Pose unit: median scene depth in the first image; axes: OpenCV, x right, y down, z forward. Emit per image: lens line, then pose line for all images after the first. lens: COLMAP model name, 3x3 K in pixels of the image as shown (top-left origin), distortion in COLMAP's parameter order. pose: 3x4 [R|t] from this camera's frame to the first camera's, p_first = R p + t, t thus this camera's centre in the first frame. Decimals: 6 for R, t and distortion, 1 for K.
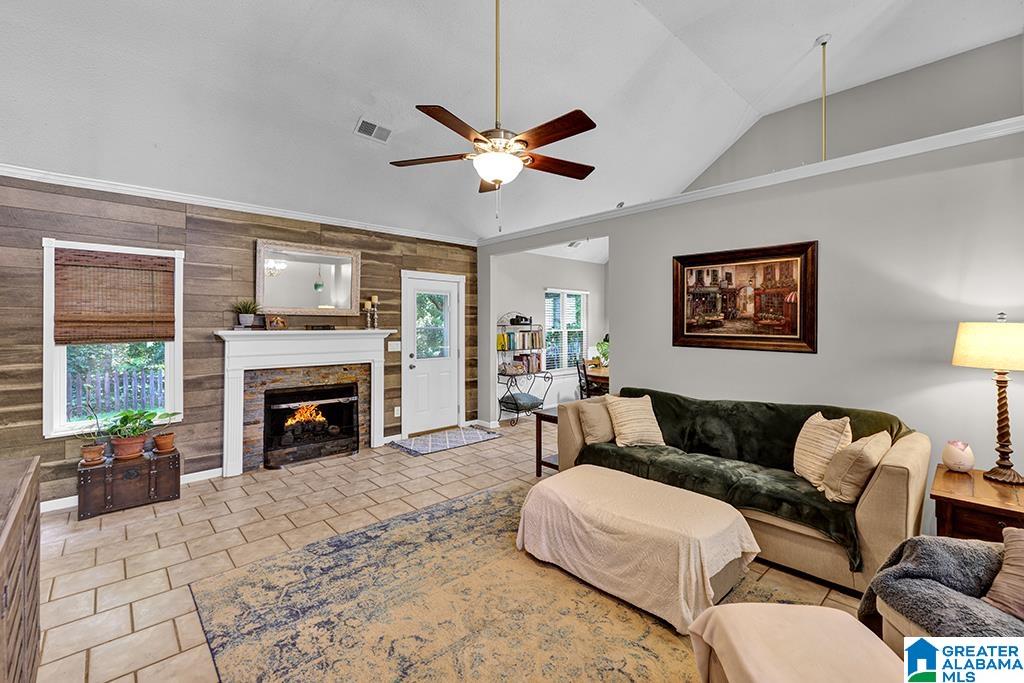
lens RADIAL K [[437.9, 0, 511.1], [0, 437.9, 332.6], [0, 0, 1]] dist [0.000821, 0.000027]
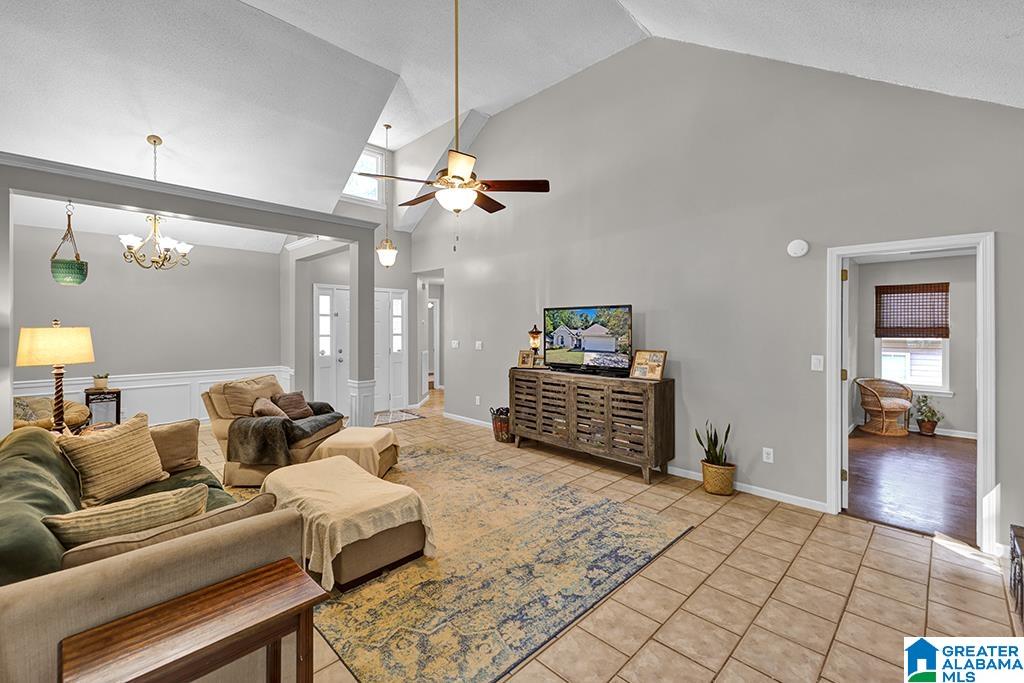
lens RADIAL K [[437.9, 0, 497.5], [0, 437.9, 322.9], [0, 0, 1]] dist [0.000821, 0.000027]
pose [[-0.999891, -0.000296, -0.014748, -0.115316], [-0.000459, 0.999939, 0.011050, -0.044779], [0.014744, 0.011055, -0.999830, 2.047032]]
